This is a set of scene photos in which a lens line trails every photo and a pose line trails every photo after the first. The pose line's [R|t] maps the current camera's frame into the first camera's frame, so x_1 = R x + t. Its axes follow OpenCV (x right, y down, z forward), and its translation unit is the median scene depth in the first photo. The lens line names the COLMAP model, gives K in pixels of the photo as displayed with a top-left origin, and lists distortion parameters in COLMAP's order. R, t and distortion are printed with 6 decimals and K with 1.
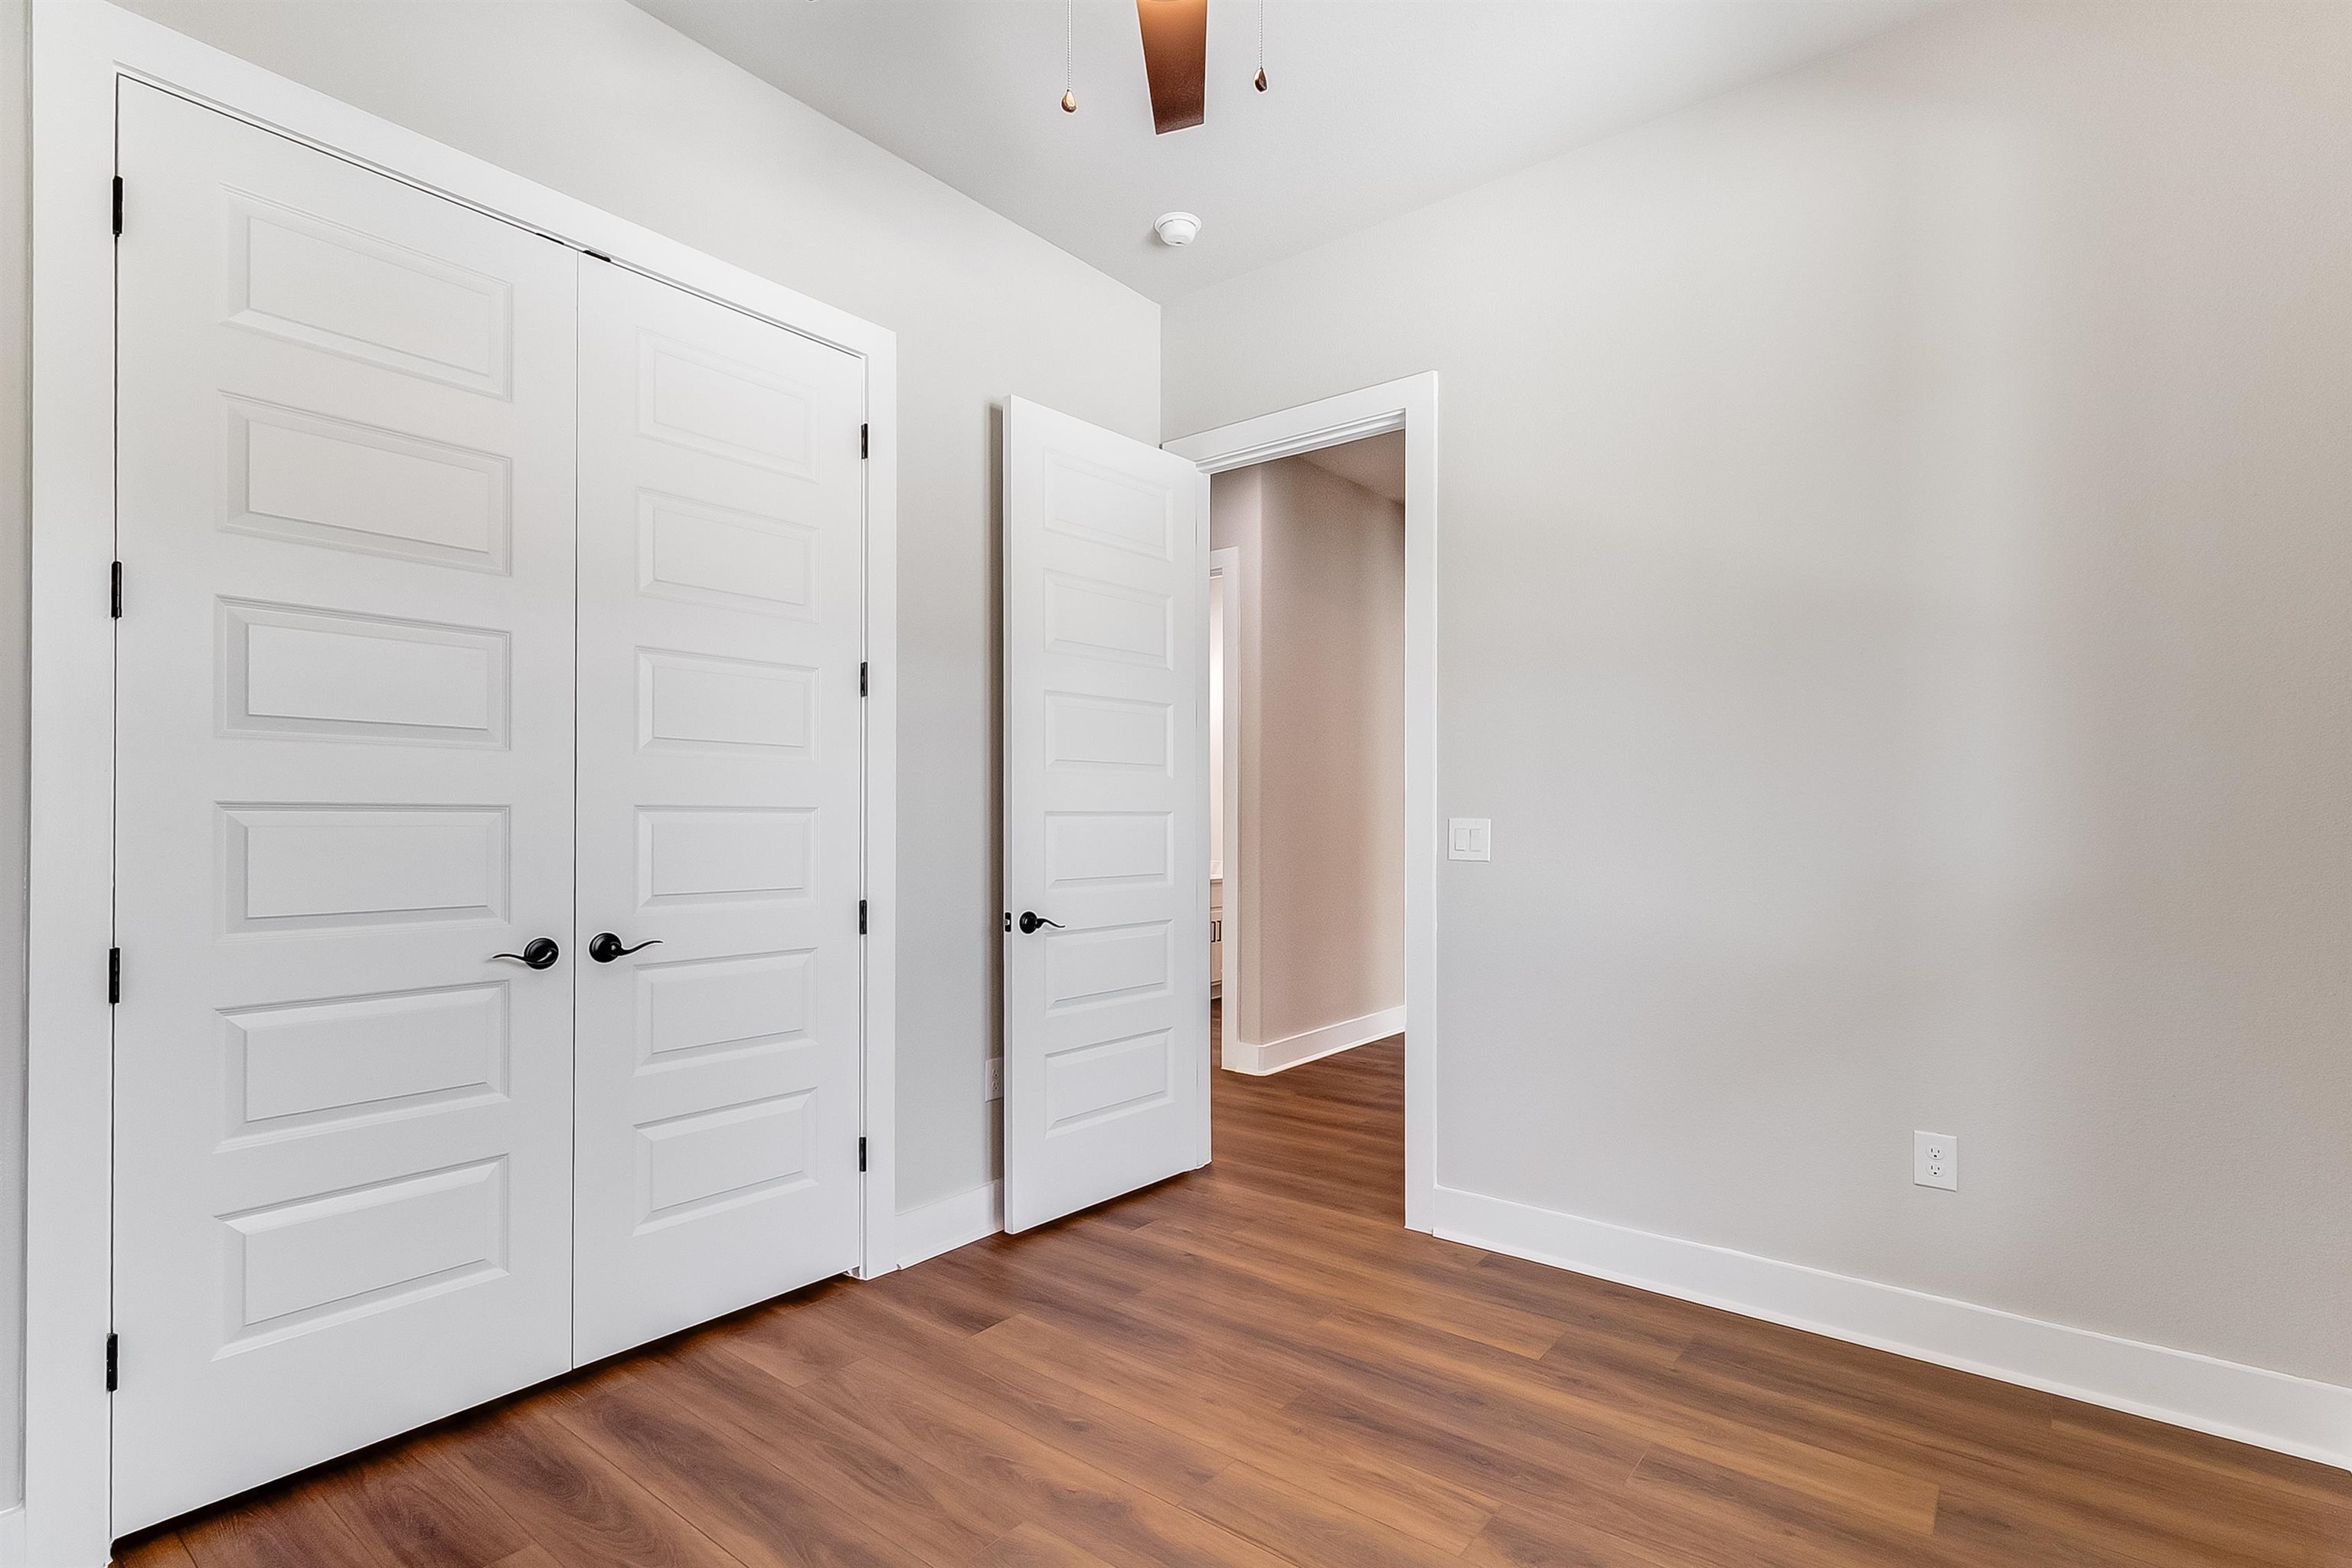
lens RADIAL K [[1135.4, 0, 1243.1], [0, 1135.4, 839.8], [0, 0, 1]] dist [-0.000980, 0.000148]
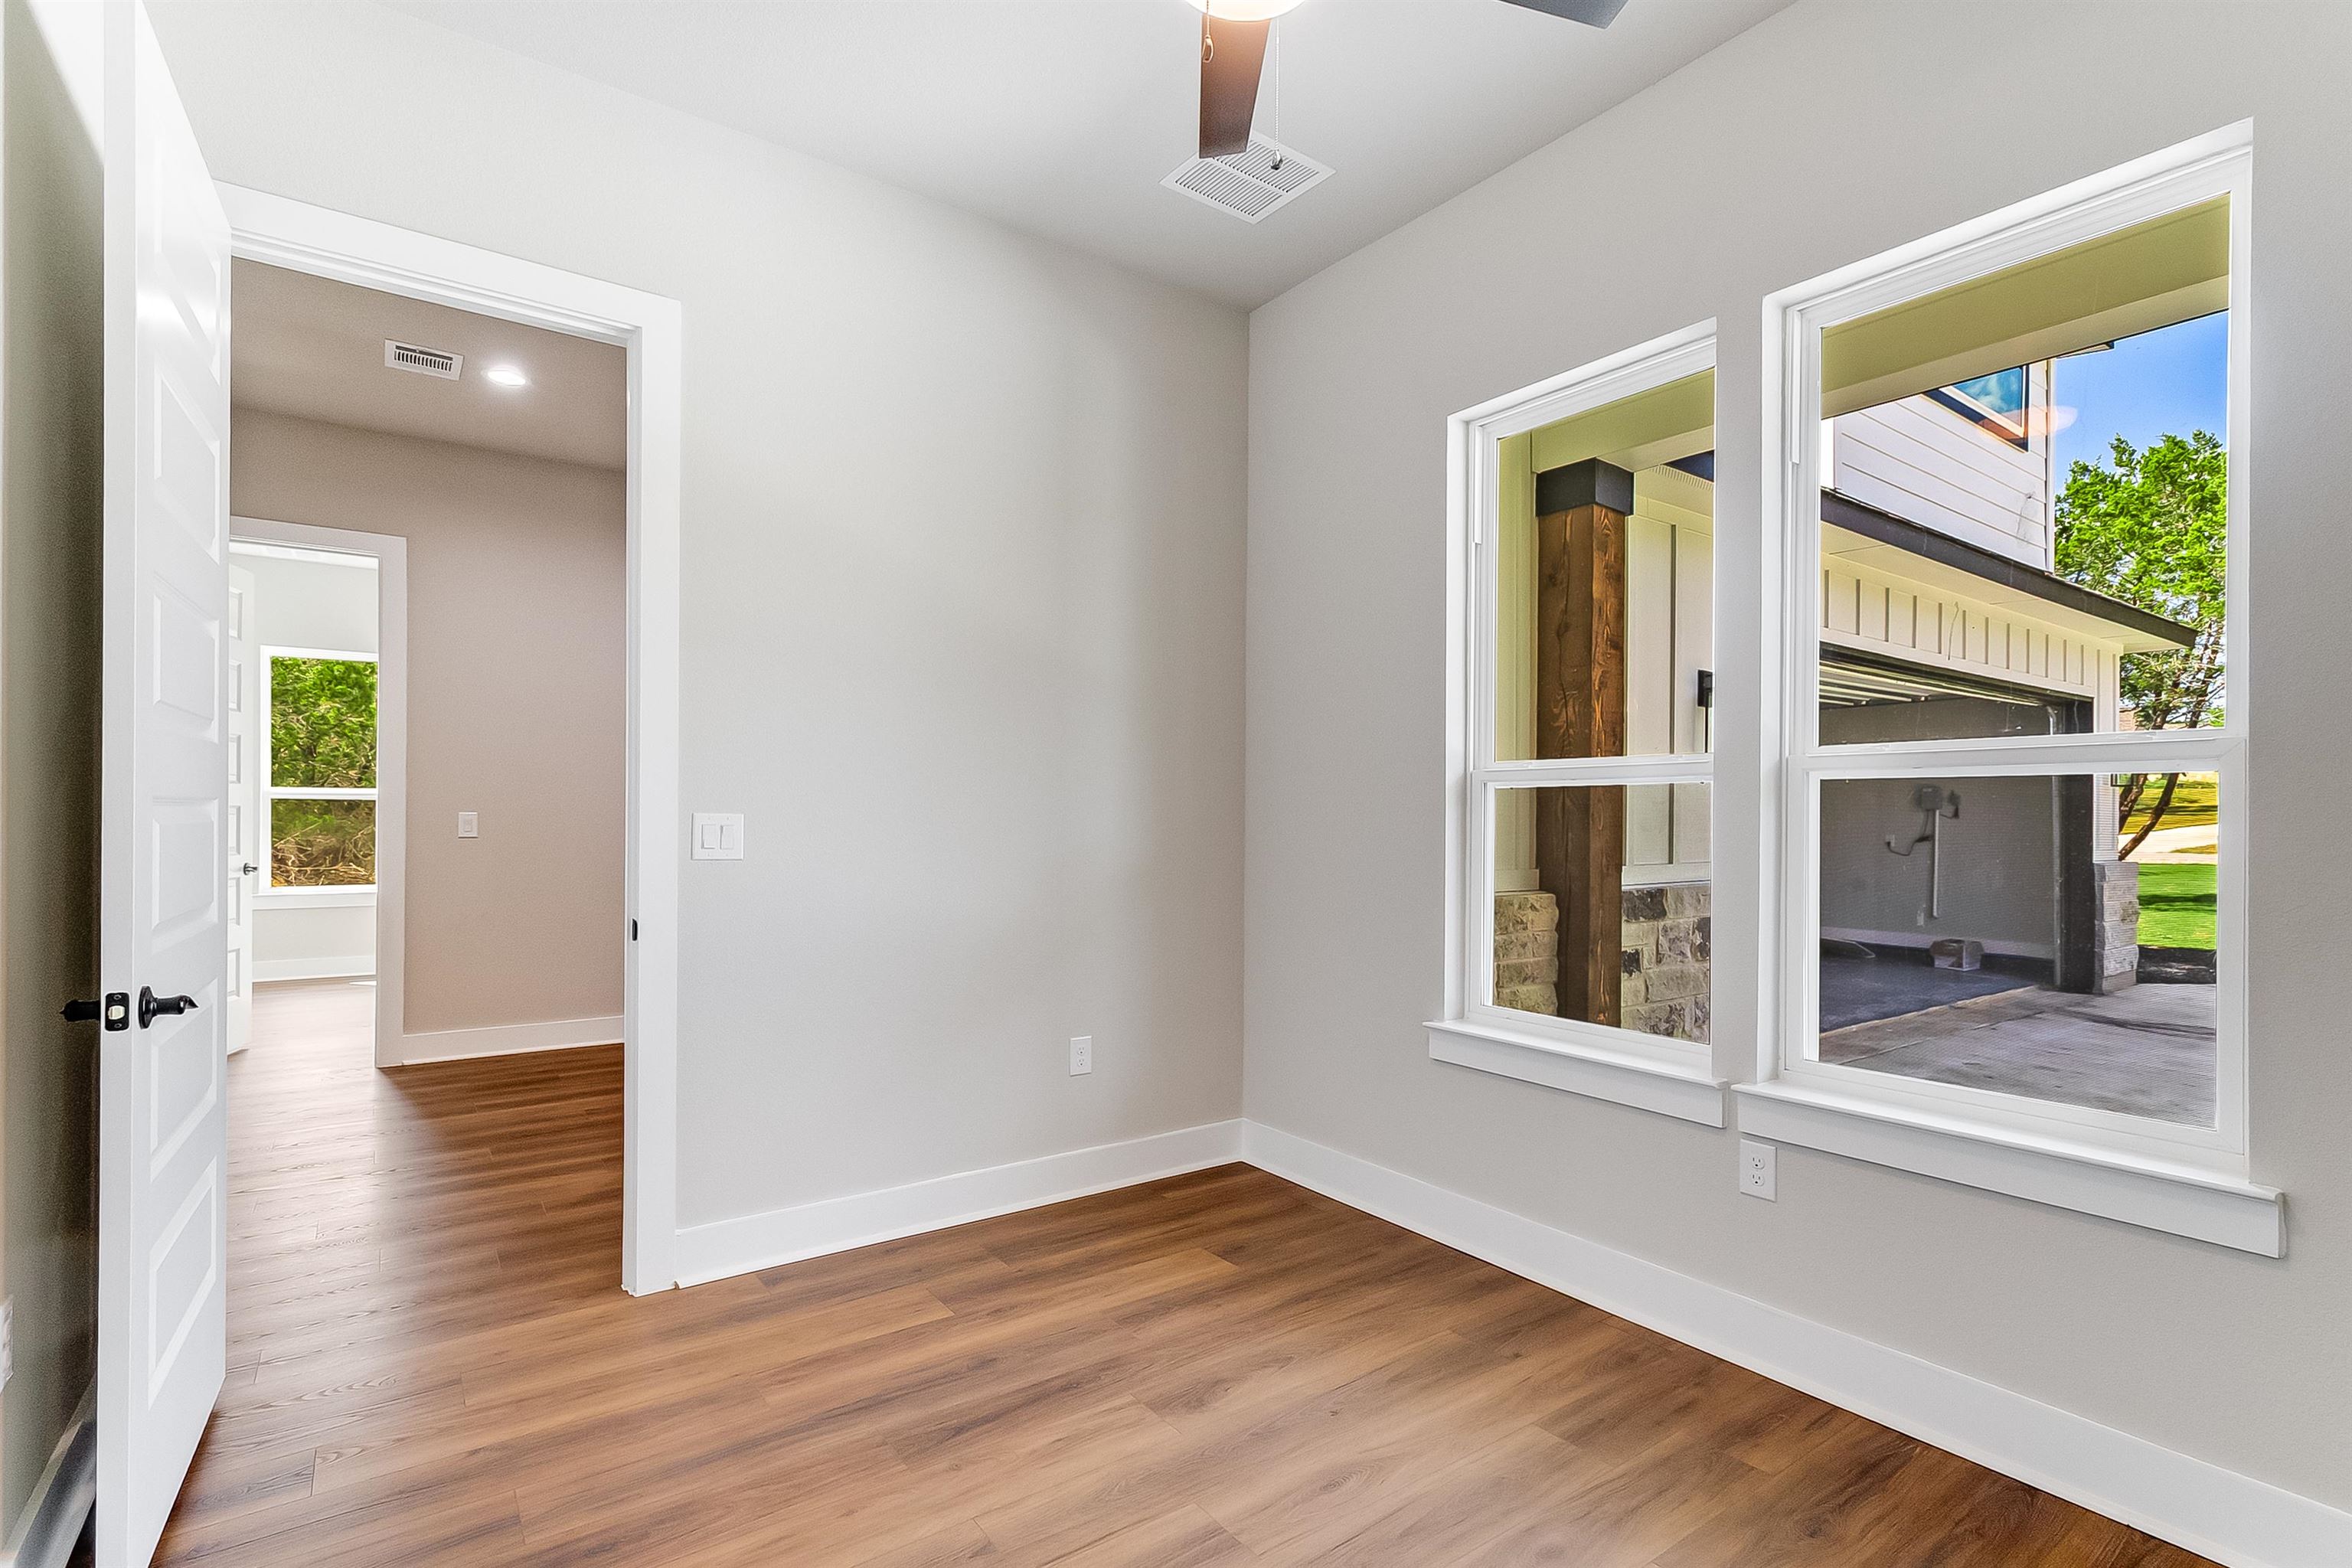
lens RADIAL K [[1050.7, 0, 1205.6], [0, 1050.7, 833.8], [0, 0, 1]] dist [-0.001286, -0.000354]
pose [[0.283044, -0.011246, 0.959041, -0.621018], [0.006827, 0.999930, 0.009710, -0.009991], [-0.959083, 0.003799, 0.283101, 0.474751]]
